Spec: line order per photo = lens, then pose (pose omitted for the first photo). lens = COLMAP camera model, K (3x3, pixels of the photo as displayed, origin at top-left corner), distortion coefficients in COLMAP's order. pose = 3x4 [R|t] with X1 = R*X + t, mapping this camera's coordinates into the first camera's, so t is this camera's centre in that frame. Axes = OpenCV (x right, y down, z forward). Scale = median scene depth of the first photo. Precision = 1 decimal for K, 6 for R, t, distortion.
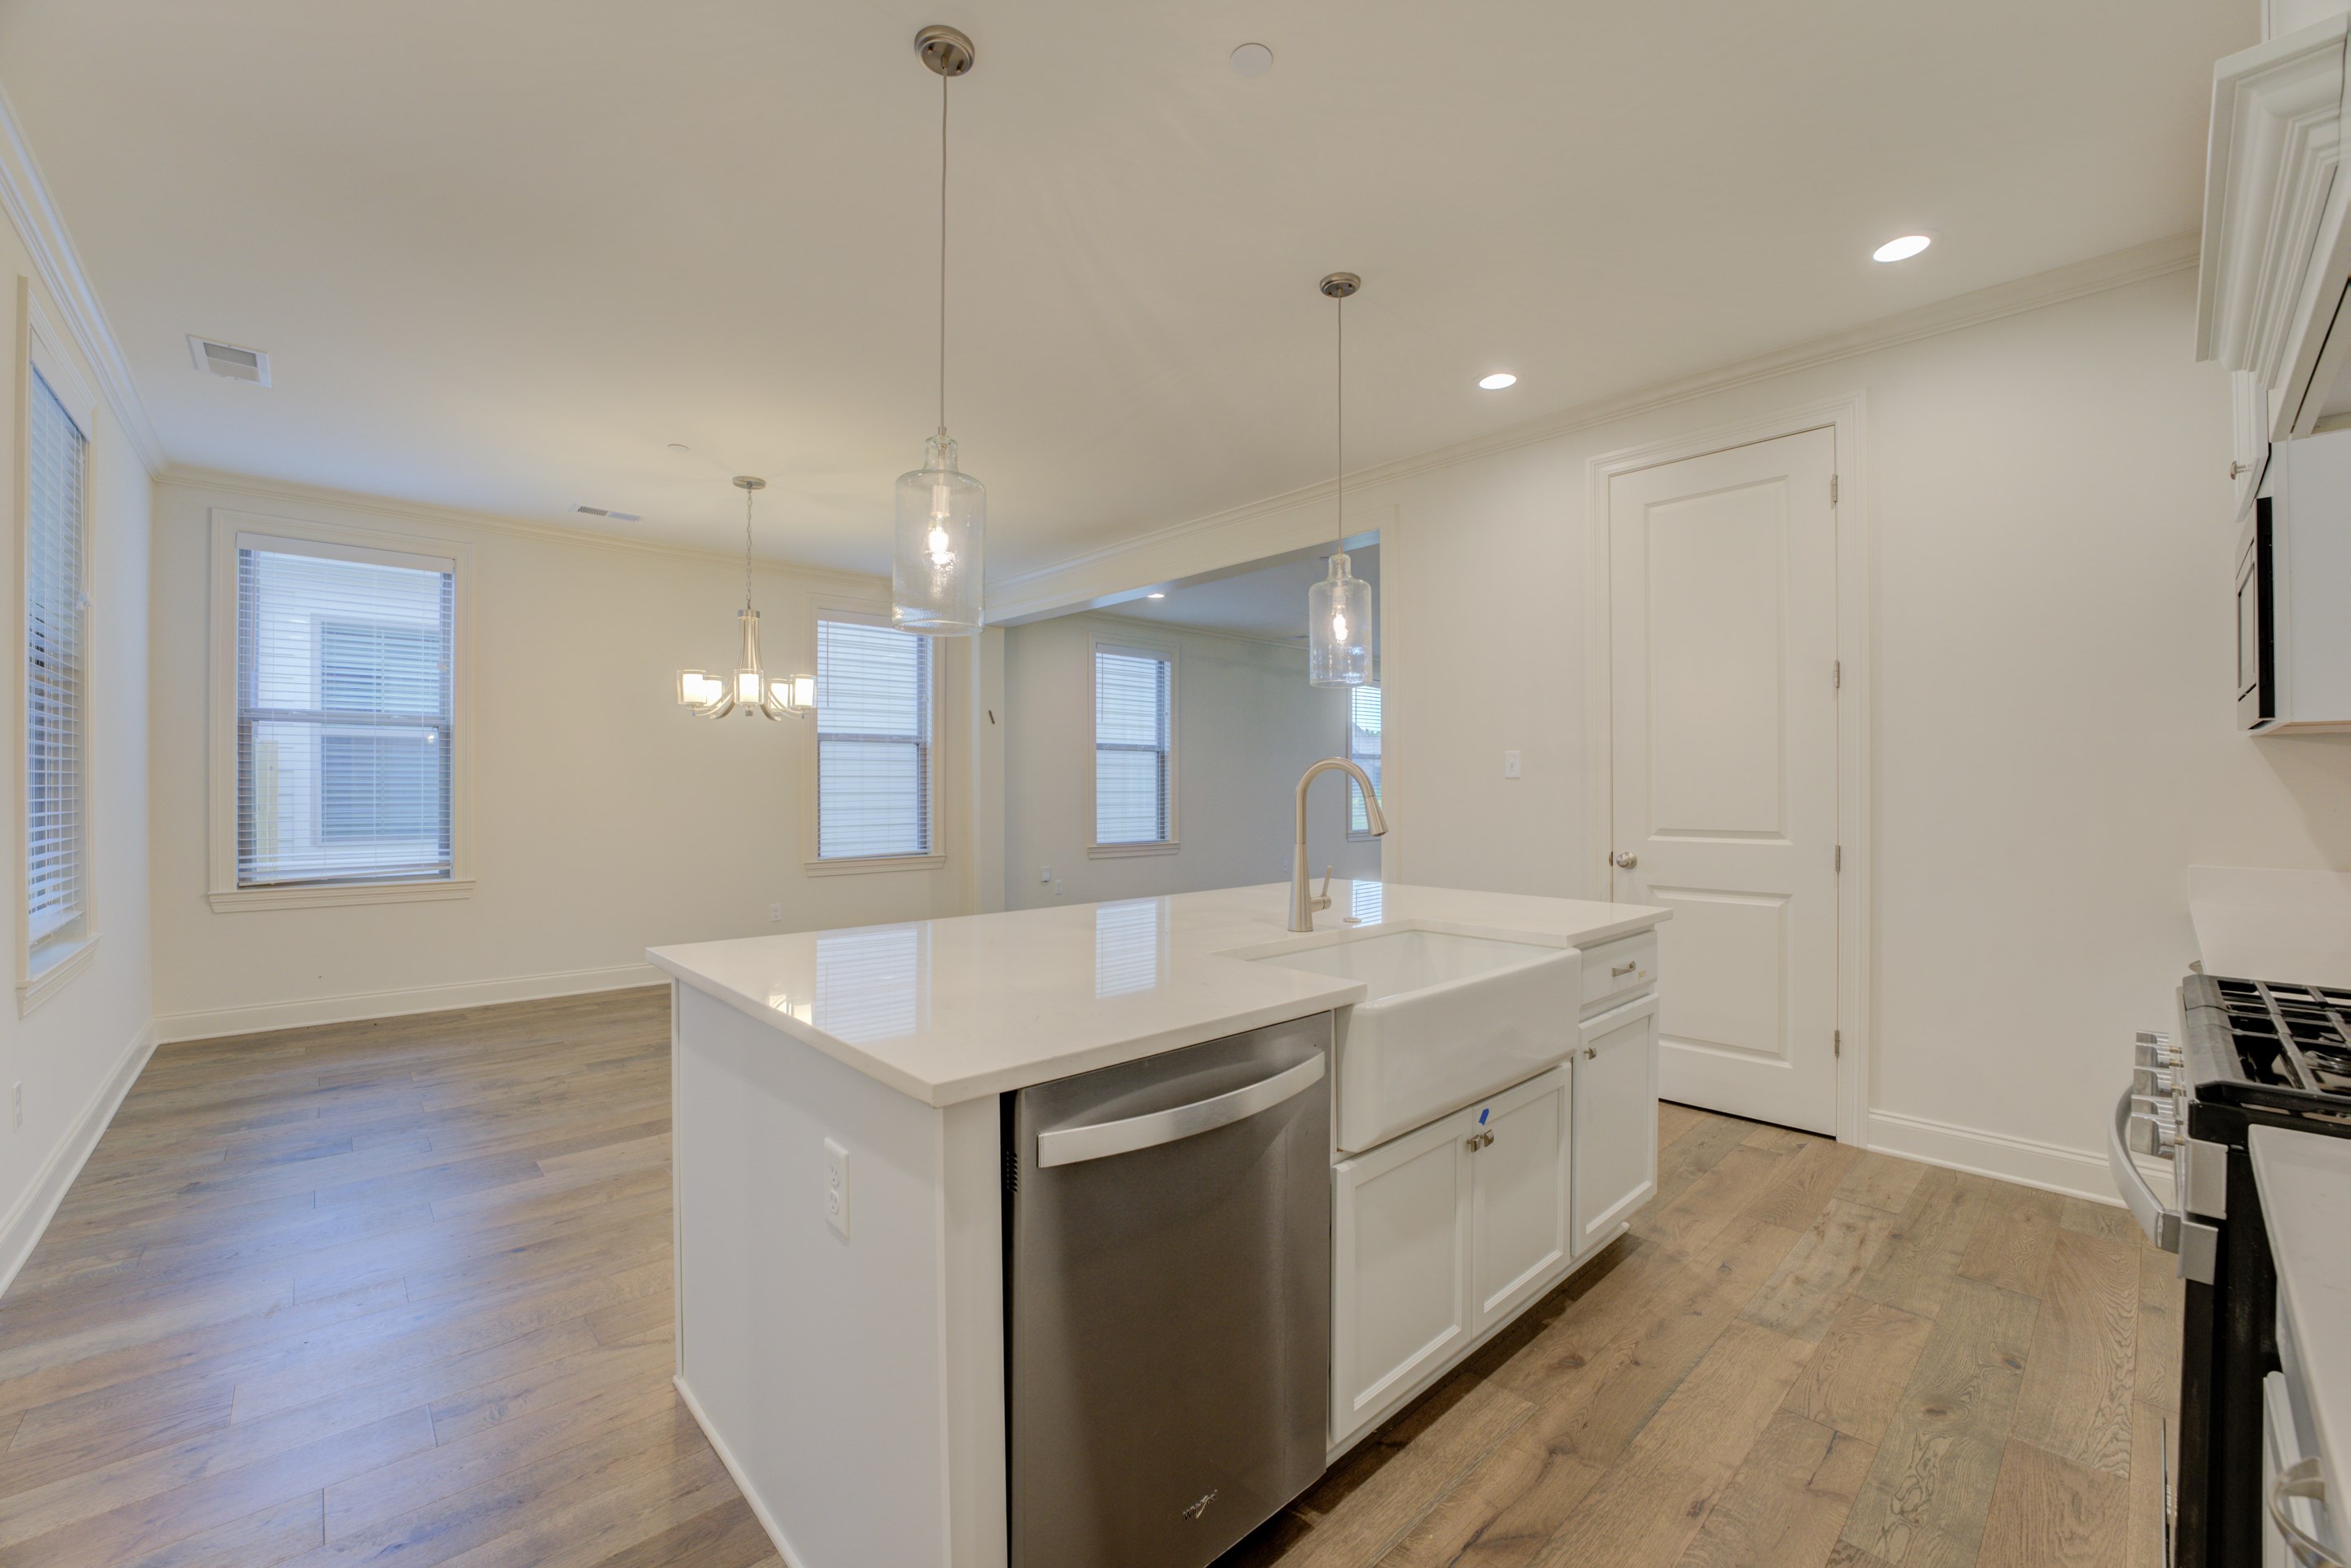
lens RADIAL K [[946.8, 0, 1173.7], [0, 946.8, 787.6], [0, 0, 1]] dist [-0.031205, 0.004441]
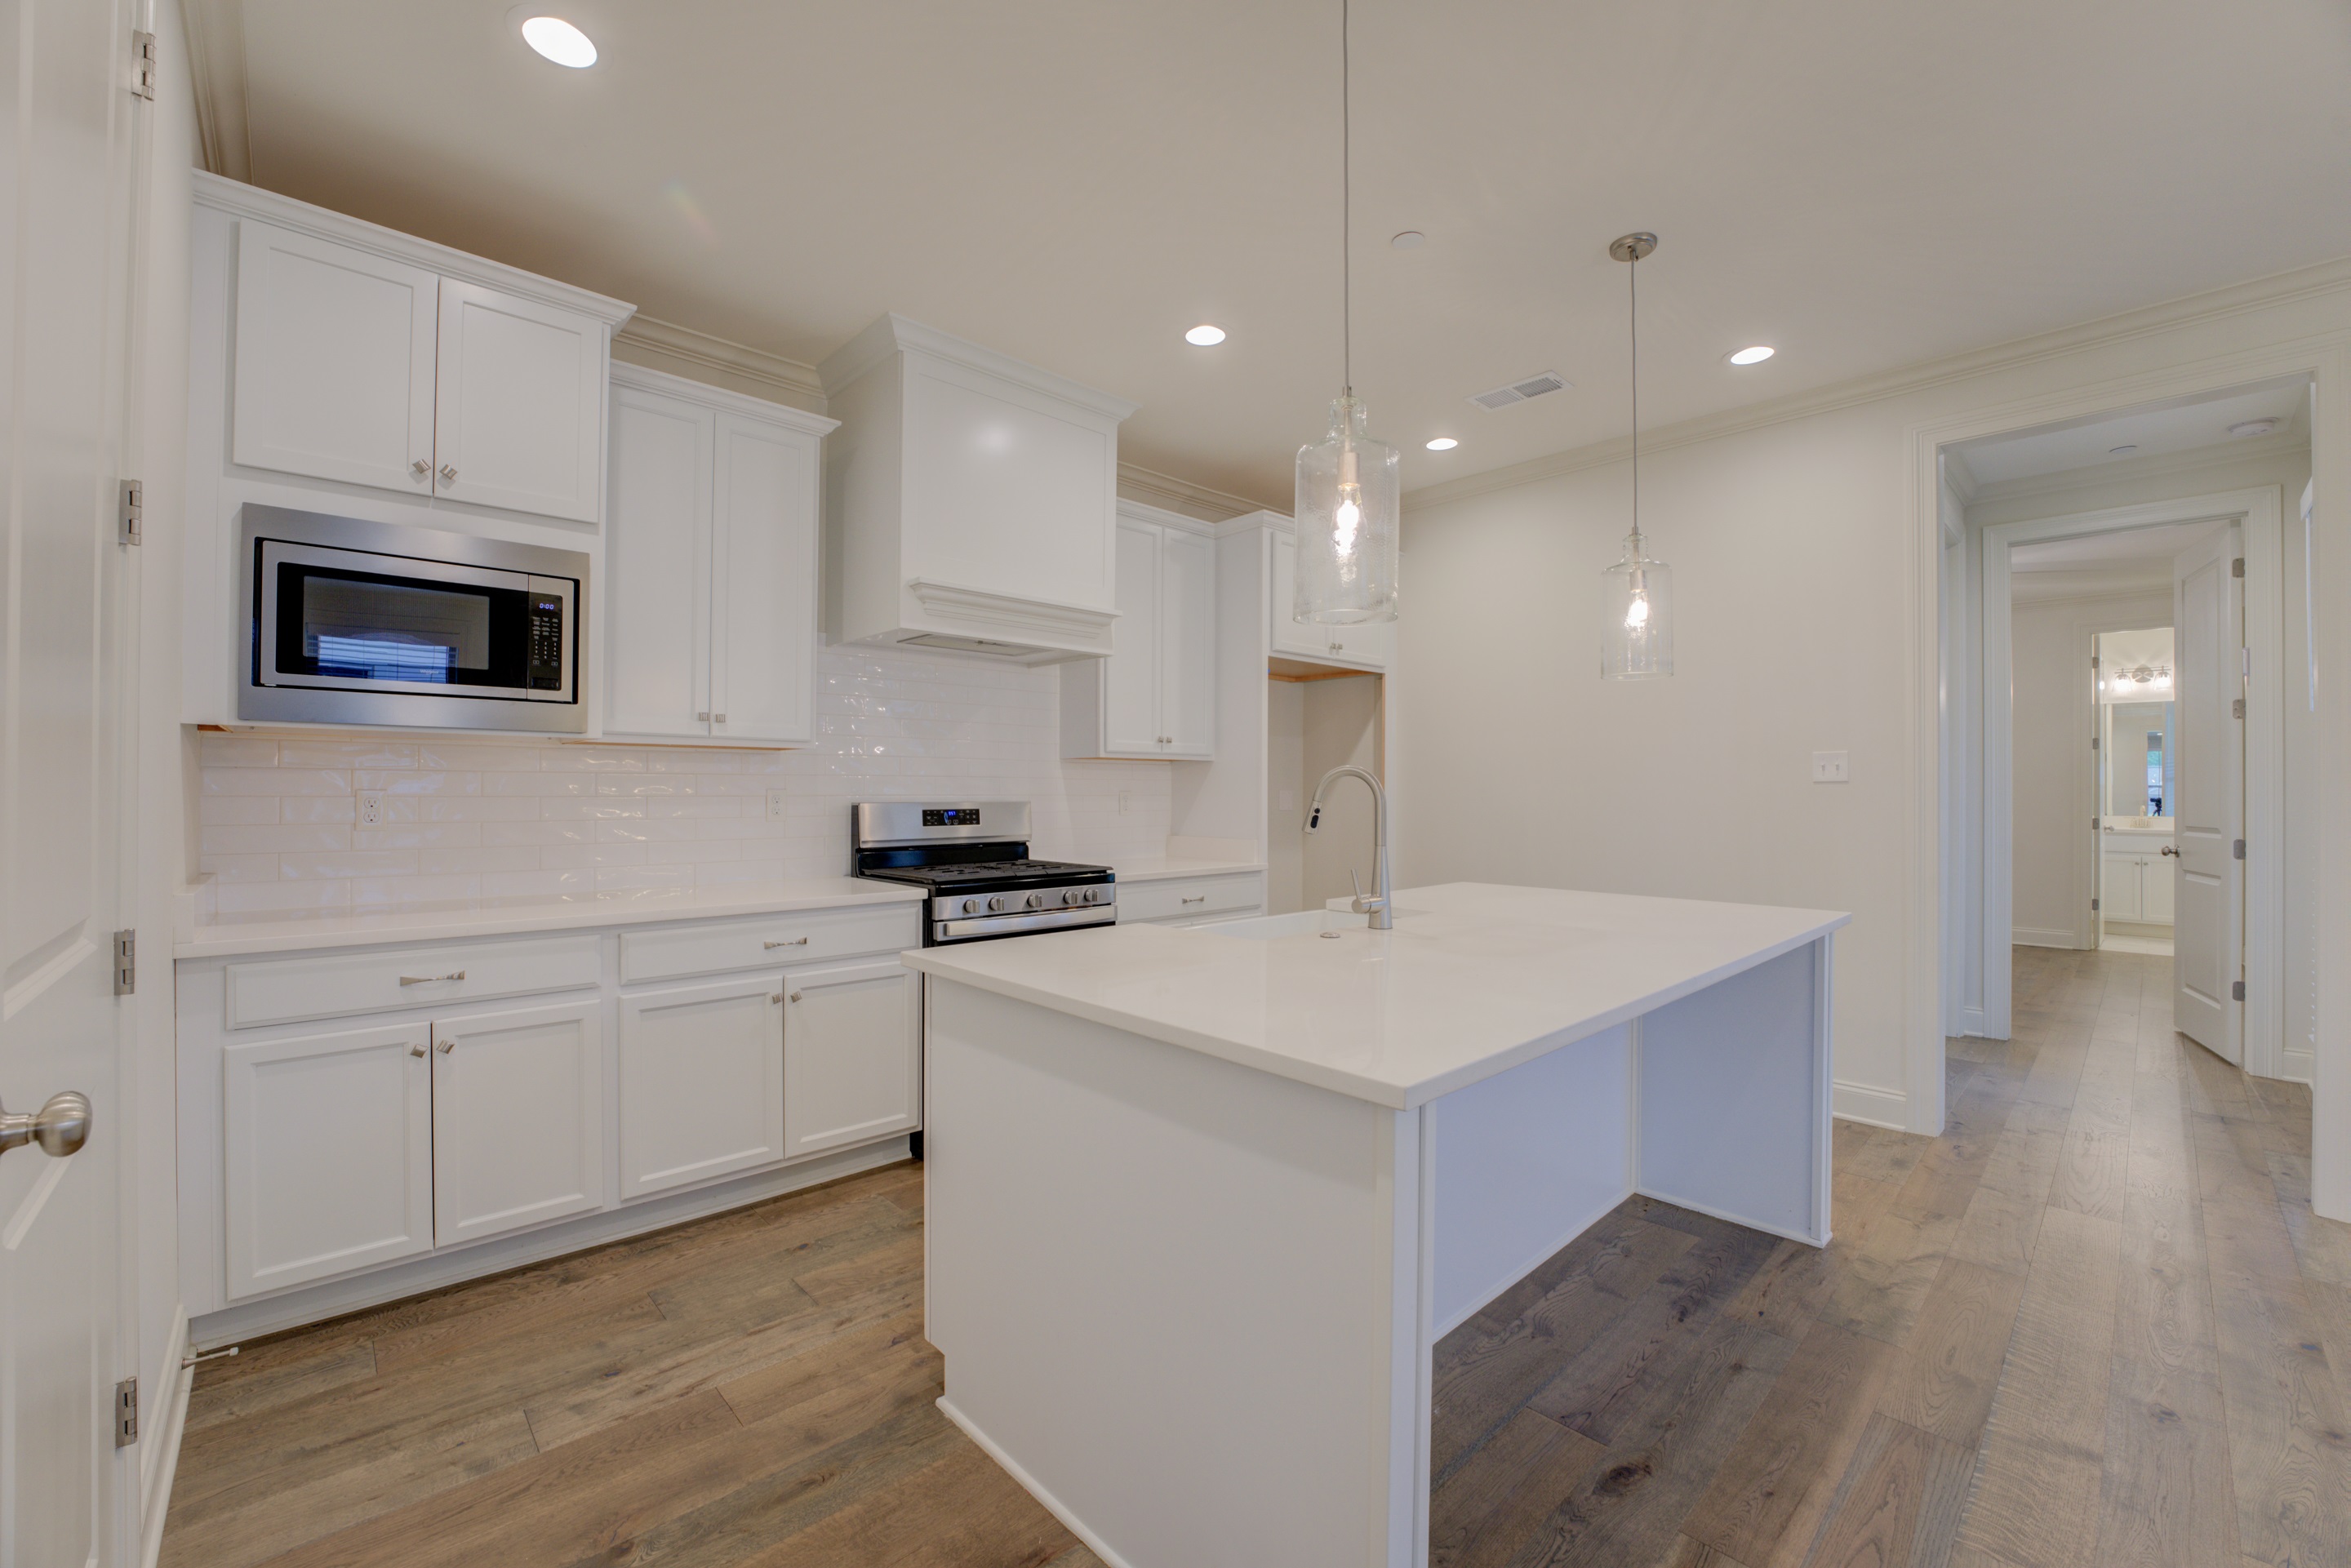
lens RADIAL K [[946.8, 0, 1171.1], [0, 946.8, 789.1], [0, 0, 1]] dist [-0.031205, 0.004441]
pose [[-0.999971, -0.004502, -0.006194, 0.314371], [-0.004495, 0.999989, -0.001136, -0.001439], [0.006199, -0.001108, -0.999980, 1.718208]]
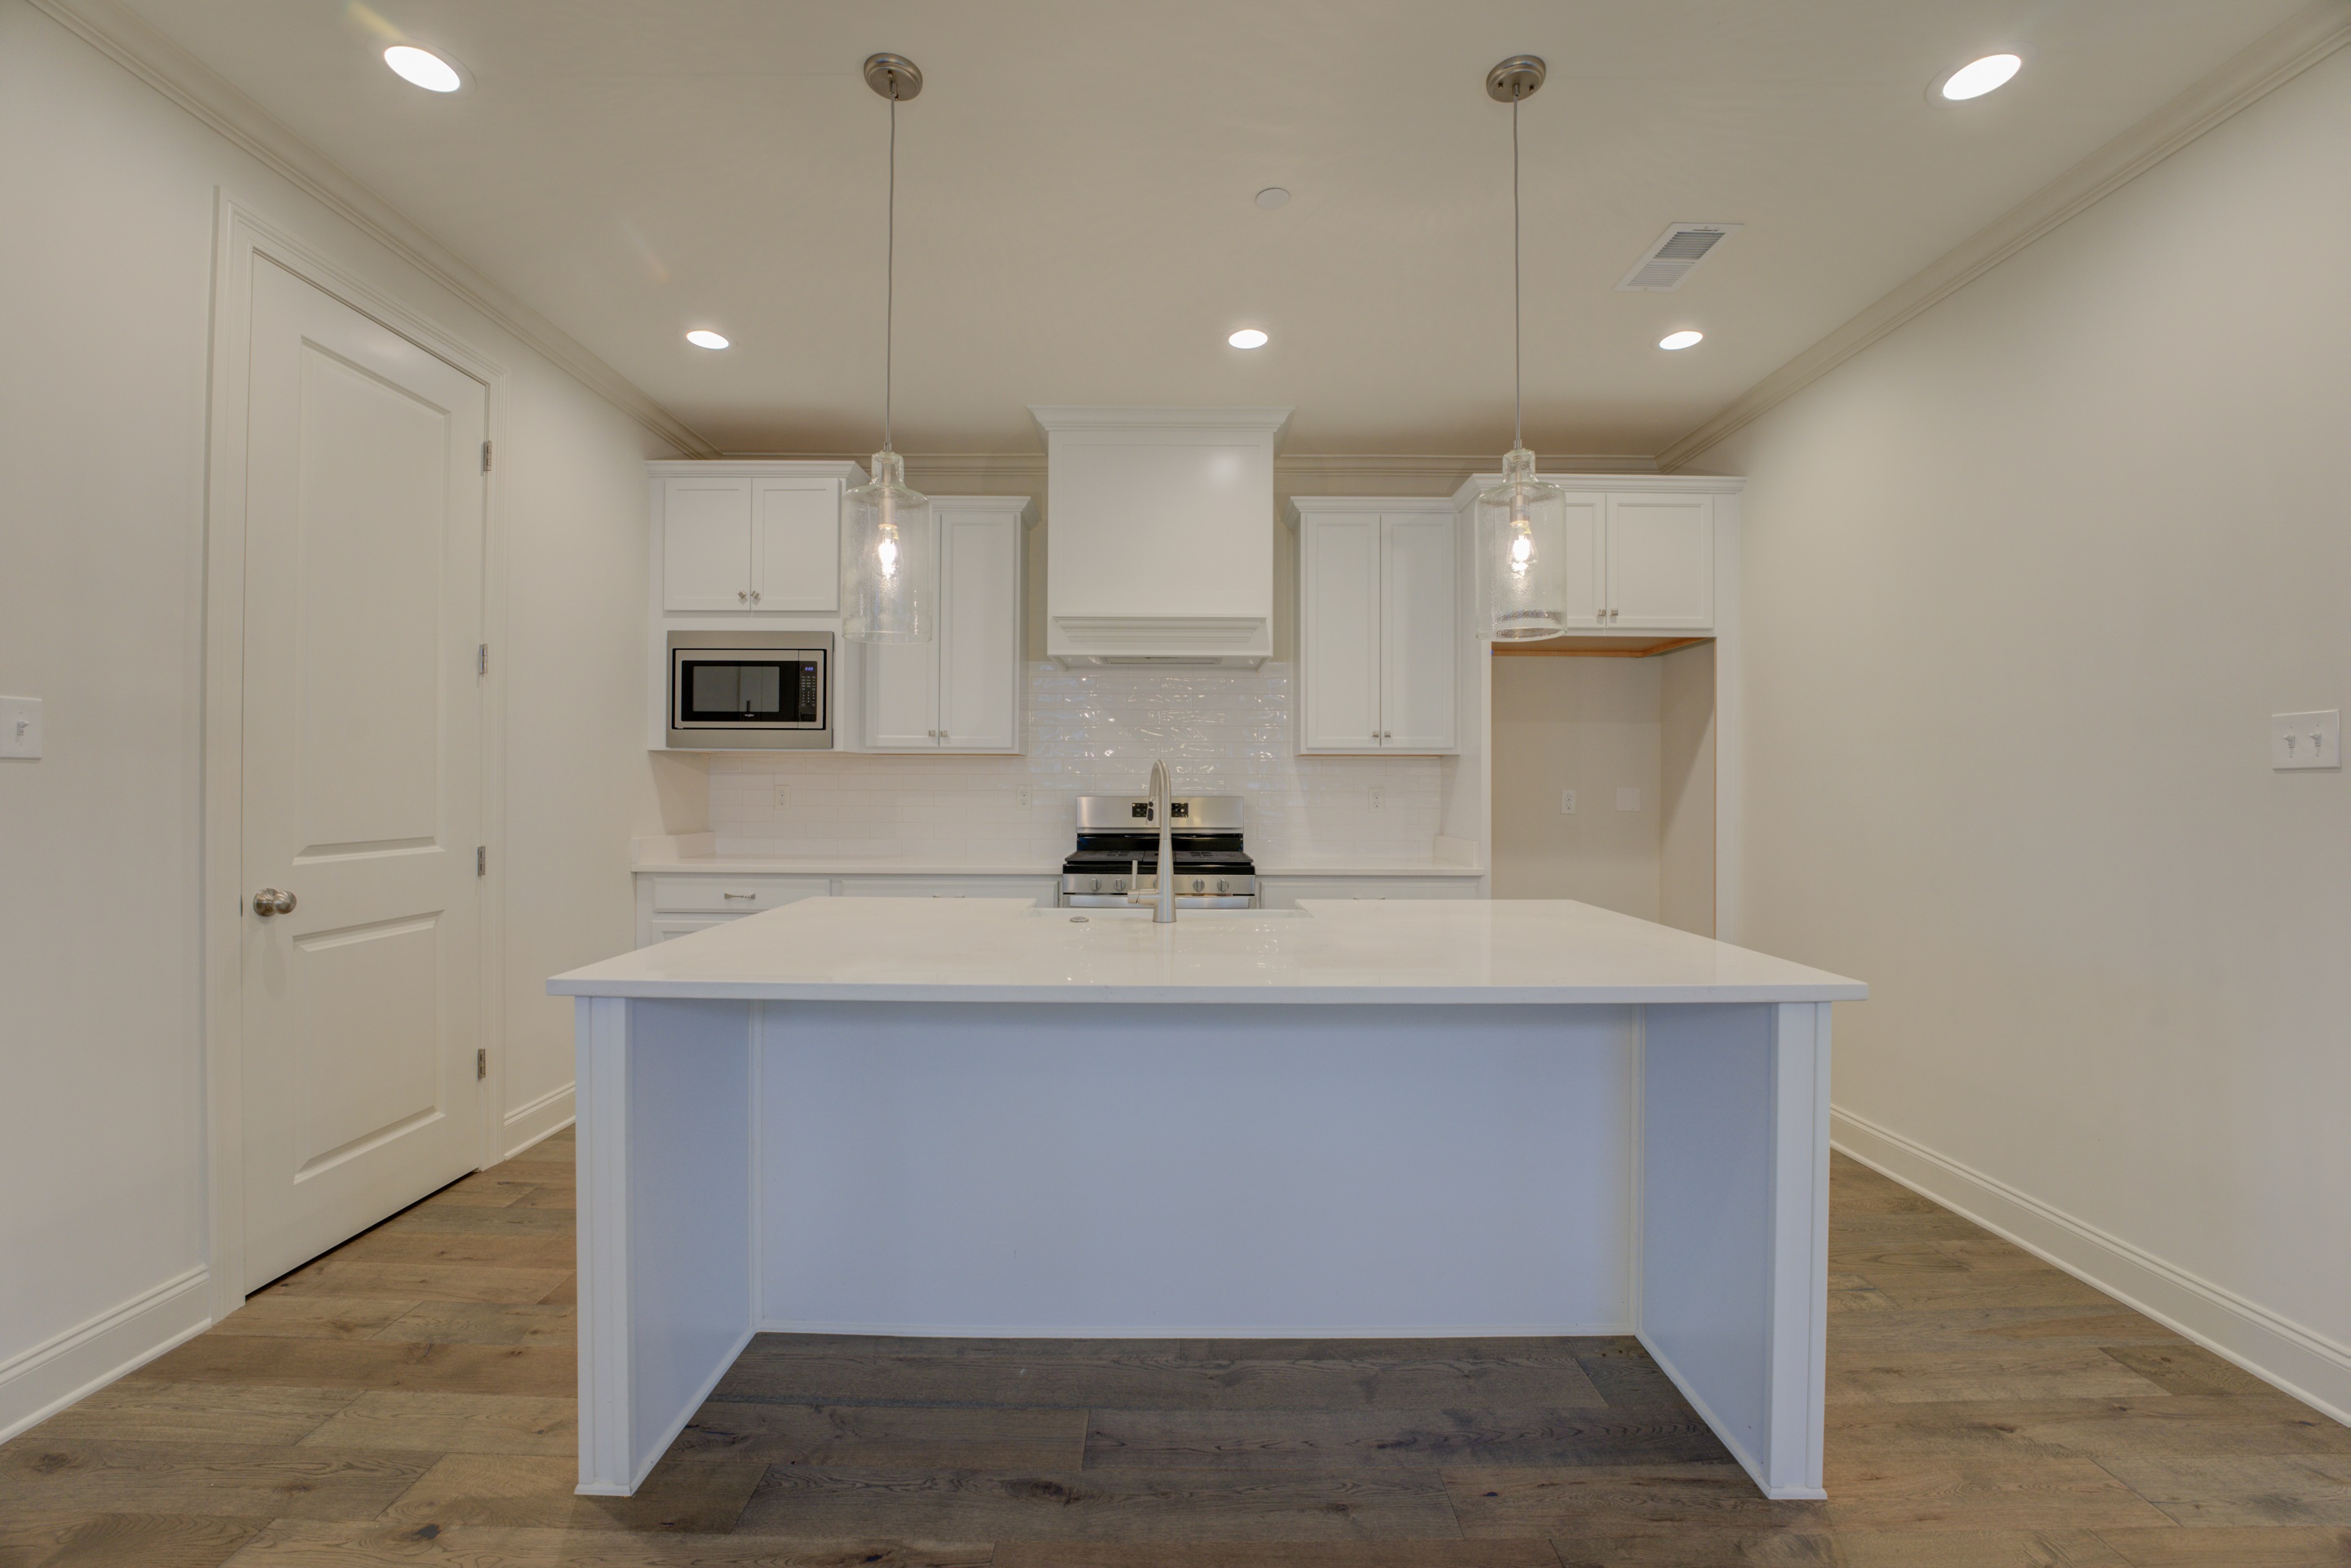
lens RADIAL K [[946.8, 0, 1170.2], [0, 946.8, 784.1], [0, 0, 1]] dist [-0.031205, 0.004441]
pose [[-0.731889, -0.002137, 0.681421, -0.492116], [-0.004745, 0.999987, -0.001960, -0.000500], [-0.681408, -0.004668, -0.731889, 1.480015]]
